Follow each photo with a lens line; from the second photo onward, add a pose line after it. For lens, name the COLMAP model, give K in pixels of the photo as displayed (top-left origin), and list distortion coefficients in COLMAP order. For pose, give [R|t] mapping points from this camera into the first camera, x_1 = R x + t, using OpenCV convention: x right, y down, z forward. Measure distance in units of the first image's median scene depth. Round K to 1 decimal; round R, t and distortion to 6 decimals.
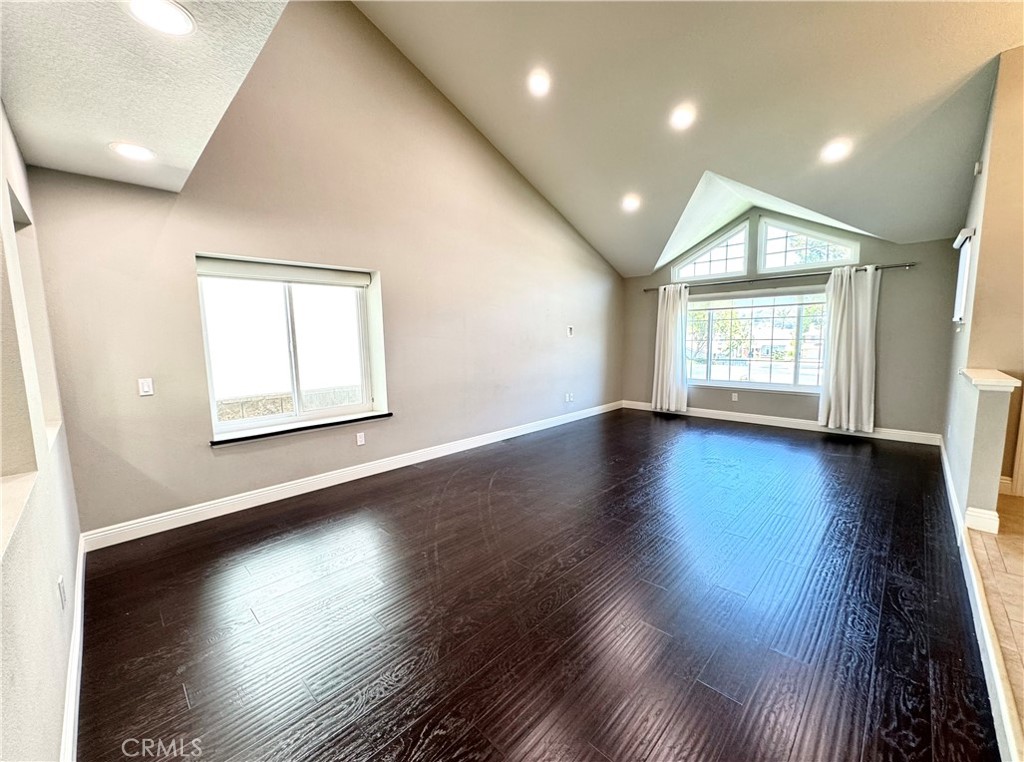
lens RADIAL K [[409.0, 0, 510.7], [0, 409.0, 381.2], [0, 0, 1]] dist [-0.001603, -0.000183]
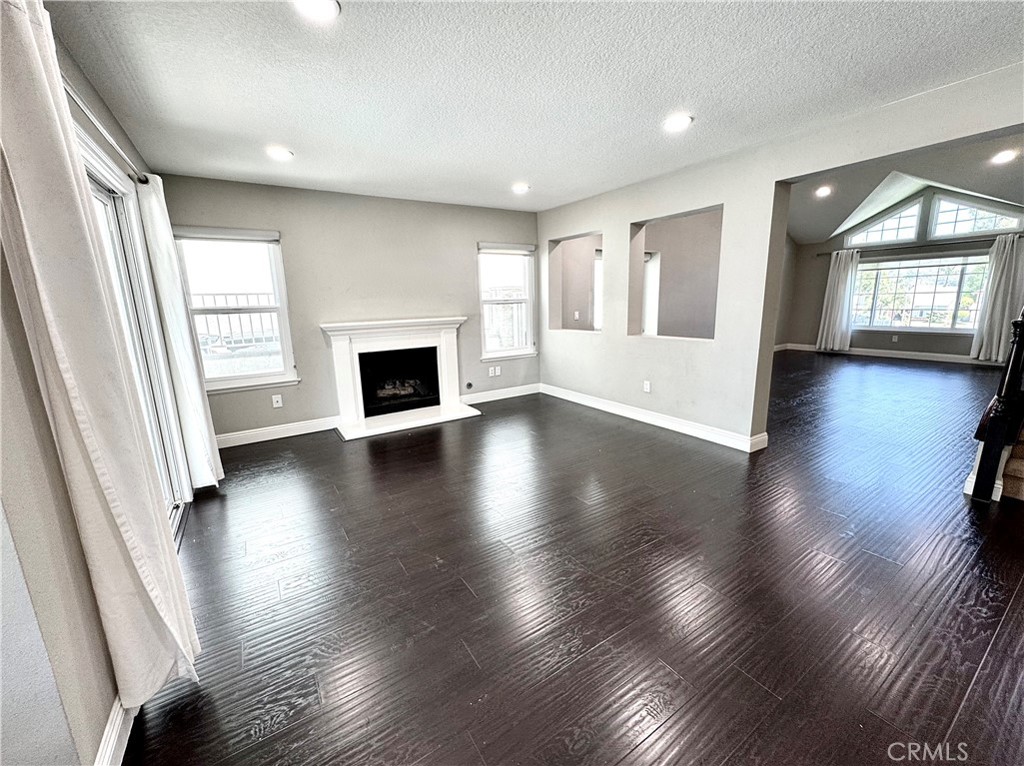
lens RADIAL K [[409.0, 0, 509.6], [0, 409.0, 381.9], [0, 0, 1]] dist [-0.001603, -0.000183]
pose [[0.972972, 0.040074, -0.227421, -0.337083], [-0.019272, 0.995483, 0.092966, 0.078873], [0.230119, -0.086070, 0.969349, -0.541153]]
